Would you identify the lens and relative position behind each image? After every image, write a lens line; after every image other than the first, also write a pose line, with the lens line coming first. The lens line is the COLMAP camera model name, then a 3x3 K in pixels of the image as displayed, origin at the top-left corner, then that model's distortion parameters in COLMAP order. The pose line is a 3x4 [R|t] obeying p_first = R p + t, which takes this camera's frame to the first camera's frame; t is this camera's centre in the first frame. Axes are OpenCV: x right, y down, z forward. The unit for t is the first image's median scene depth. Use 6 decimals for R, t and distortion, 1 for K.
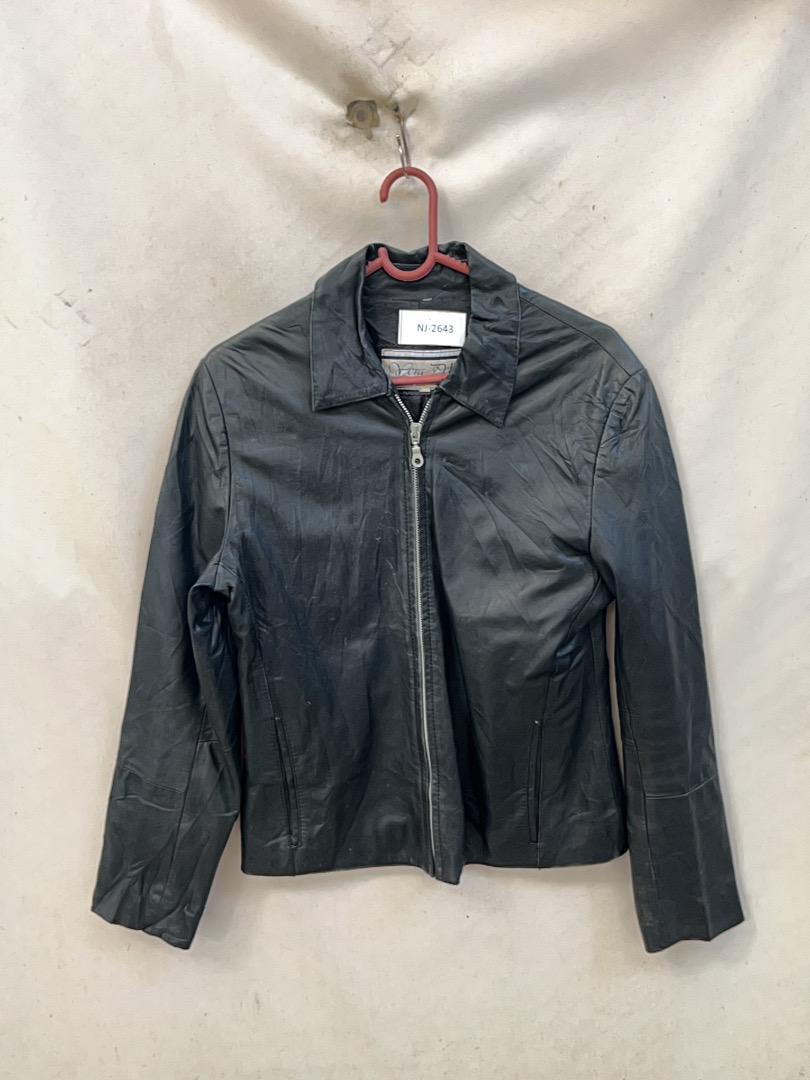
lens RADIAL K [[844.8, 0, 405.0], [0, 844.8, 540.0], [0, 0, 1]] dist [0.040151, -0.061239]
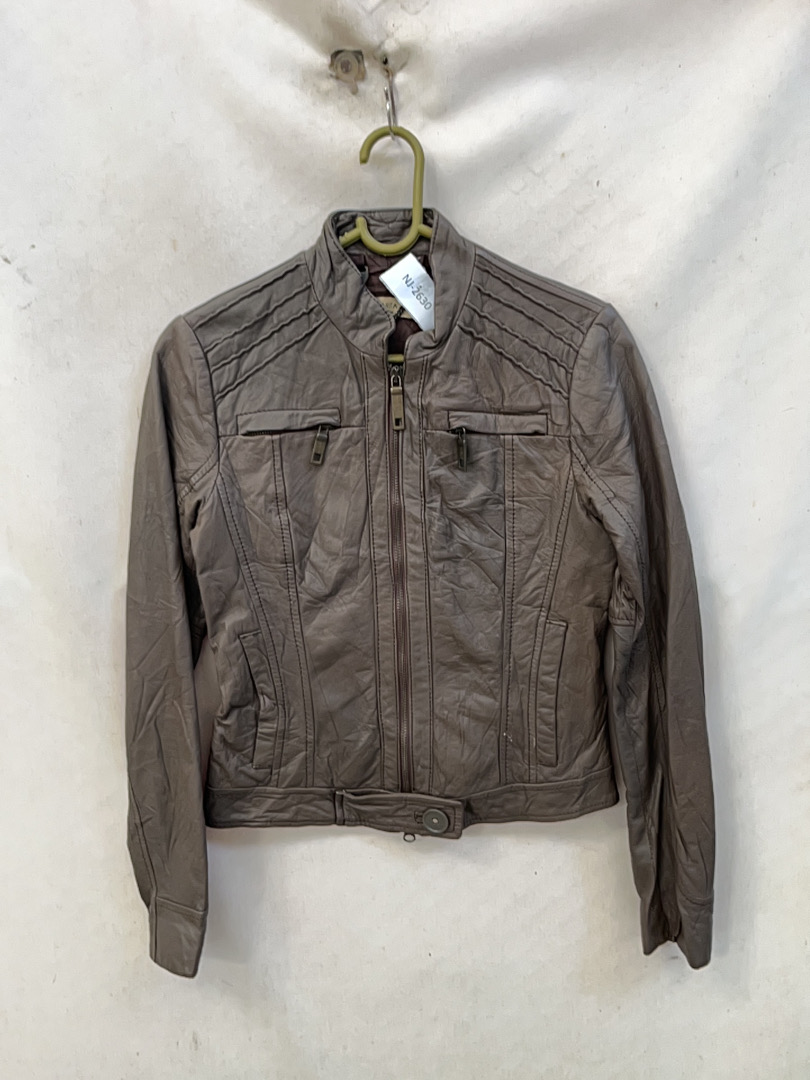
lens RADIAL K [[819.5, 0, 400.3], [0, 819.5, 539.1], [0, 0, 1]] dist [0.040285, -0.052775]
pose [[0.998883, 0.037793, 0.028370, -0.000064], [-0.037663, 0.999278, -0.005093, 0.001880], [-0.028542, 0.004019, 0.999585, 0.126228]]
